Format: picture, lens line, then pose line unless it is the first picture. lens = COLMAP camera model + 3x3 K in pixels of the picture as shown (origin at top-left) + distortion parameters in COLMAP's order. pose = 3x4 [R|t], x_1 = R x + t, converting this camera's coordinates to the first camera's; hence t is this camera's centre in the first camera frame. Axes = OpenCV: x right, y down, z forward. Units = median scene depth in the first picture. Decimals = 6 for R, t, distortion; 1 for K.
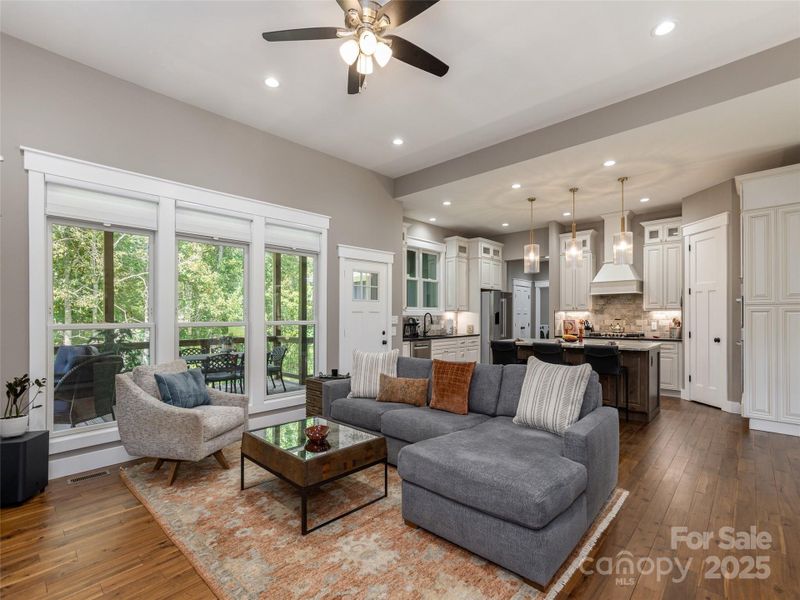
lens RADIAL K [[382.6, 0, 401.5], [0, 382.6, 323.0], [0, 0, 1]] dist [-0.023640, 0.014352]
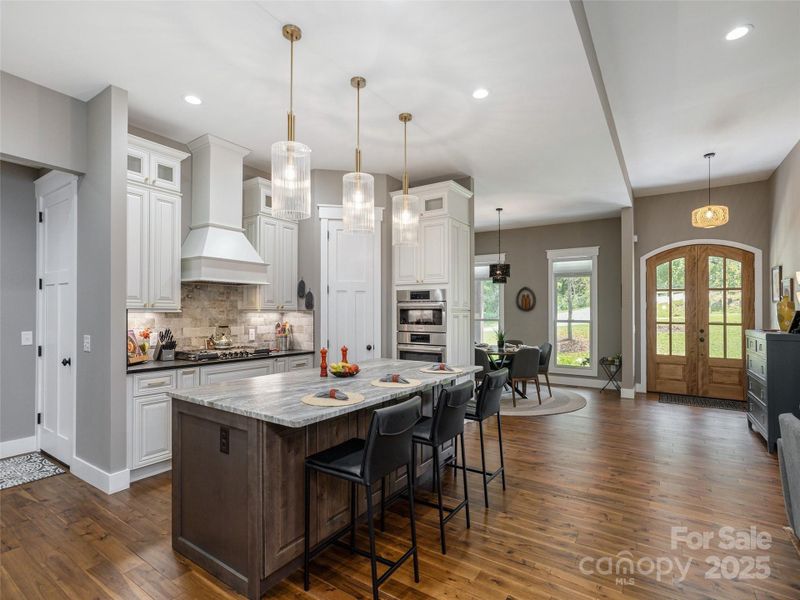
lens RADIAL K [[382.6, 0, 403.5], [0, 382.6, 310.7], [0, 0, 1]] dist [-0.023640, 0.014352]
pose [[-0.151702, 0.008851, 0.988387, -0.056087], [0.012454, 0.999898, -0.007043, -0.026498], [-0.988348, 0.011240, -0.151797, 0.829251]]
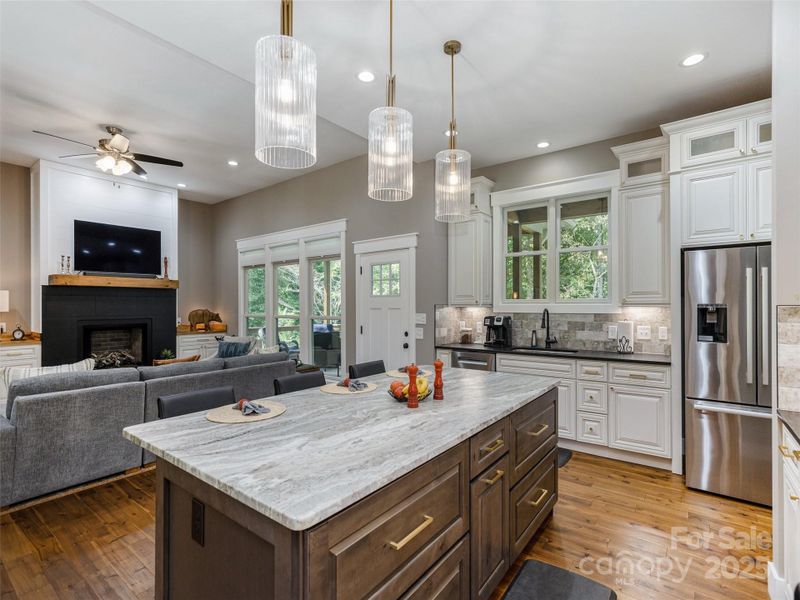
lens RADIAL K [[382.6, 0, 406.2], [0, 382.6, 299.5], [0, 0, 1]] dist [-0.023640, 0.014352]
pose [[0.106331, -0.006239, -0.994311, 0.651759], [-0.013938, 0.999873, -0.007764, -0.035172], [0.994233, 0.014684, 0.106231, 0.778744]]
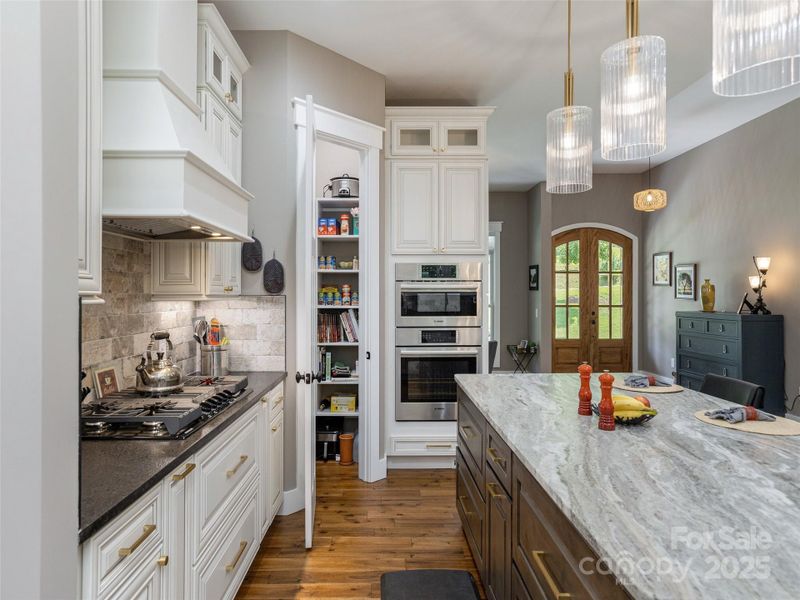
lens RADIAL K [[453.8, 0, 379.0], [0, 453.8, 292.5], [0, 0, 1]] dist [0.009959, -0.000072]
pose [[-0.675591, 0.010777, 0.737198, 0.262425], [0.016868, 0.999857, 0.000841, -0.035622], [-0.737084, 0.013003, -0.675676, 1.109299]]
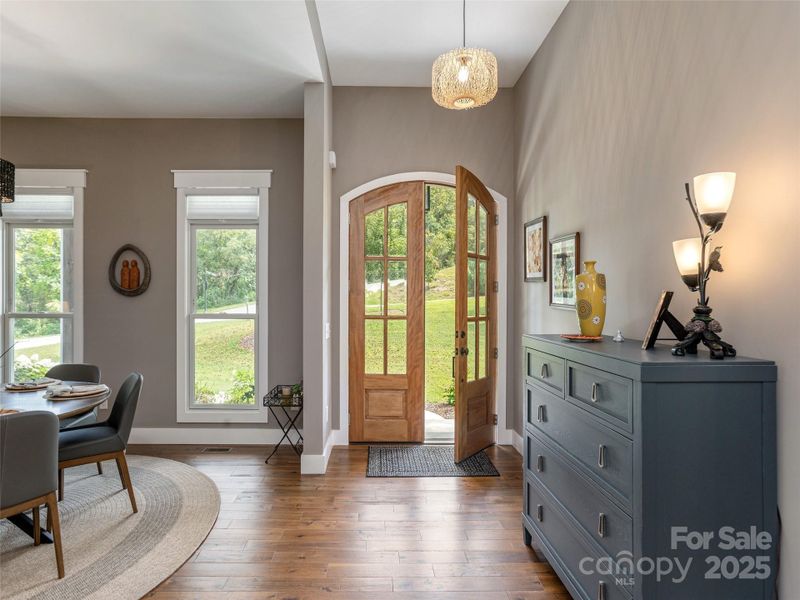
lens RADIAL K [[426.3, 0, 369.7], [0, 426.3, 297.4], [0, 0, 1]] dist [-0.017026, 0.006915]
pose [[-0.679499, 0.008259, 0.733630, 0.343856], [0.012946, 0.999916, 0.000734, -0.022937], [-0.733562, 0.009996, -0.679549, 0.460248]]
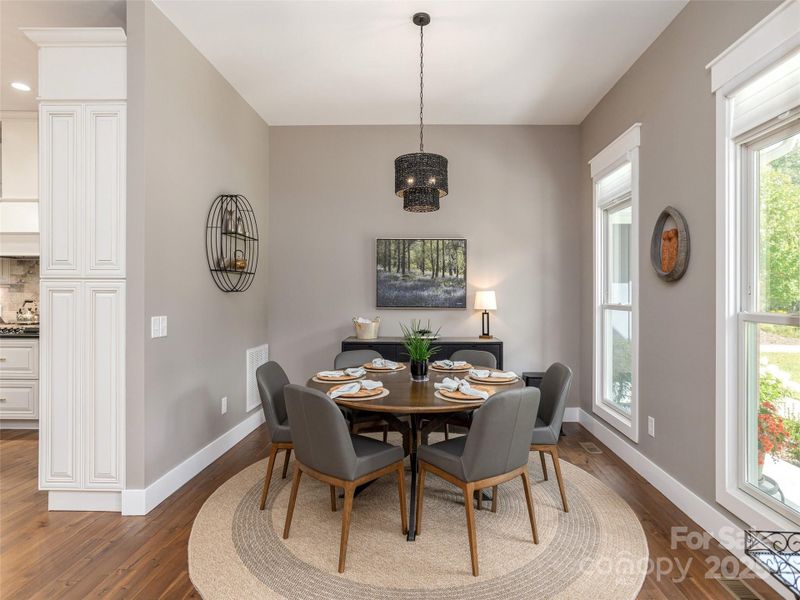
lens RADIAL K [[426.3, 0, 414.6], [0, 426.3, 301.6], [0, 0, 1]] dist [-0.017026, 0.006915]
pose [[0.750154, -0.000621, 0.661262, 0.564317], [-0.000894, 0.999998, 0.001953, -0.011318], [-0.661262, -0.002056, 0.750152, 0.163715]]
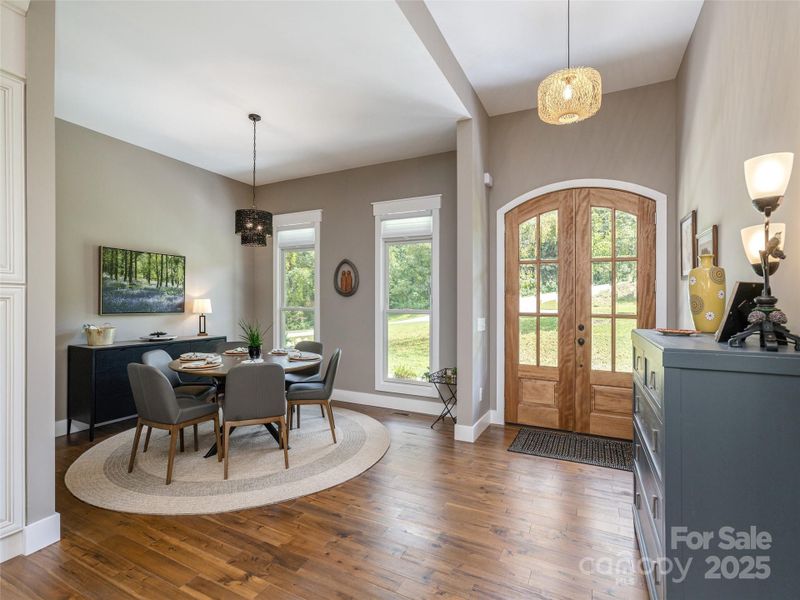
lens RADIAL K [[382.6, 0, 403.1], [0, 382.6, 303.1], [0, 0, 1]] dist [-0.023640, 0.014352]
pose [[-0.283525, 0.003386, 0.958959, 0.258364], [0.008757, 0.999961, -0.000942, -0.013845], [-0.958925, 0.008130, -0.283544, 0.409144]]
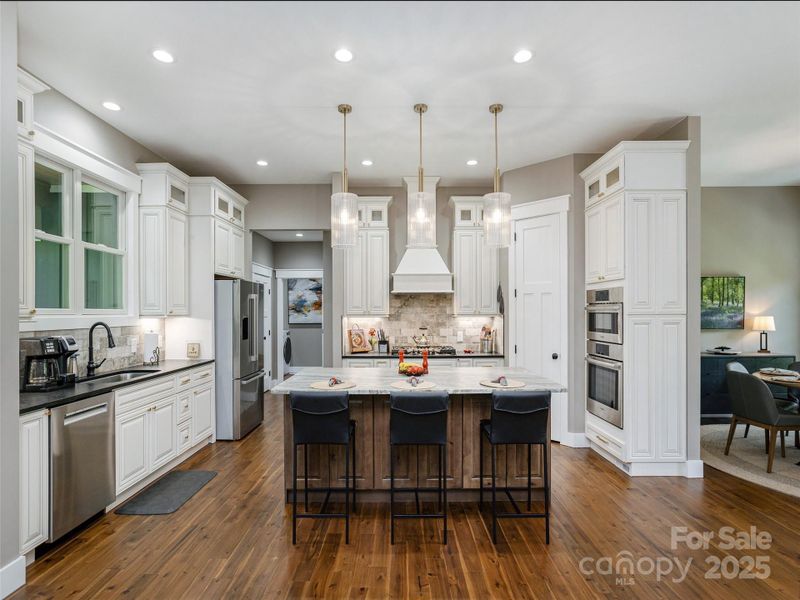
lens RADIAL K [[417.6, 0, 396.4], [0, 417.6, 313.1], [0, 0, 1]] dist [-0.028073, 0.007668]
pose [[0.738484, 0.000242, 0.674271, 0.004202], [0.009987, 0.999886, -0.011297, -0.030181], [-0.674197, 0.015076, 0.738398, 0.463560]]
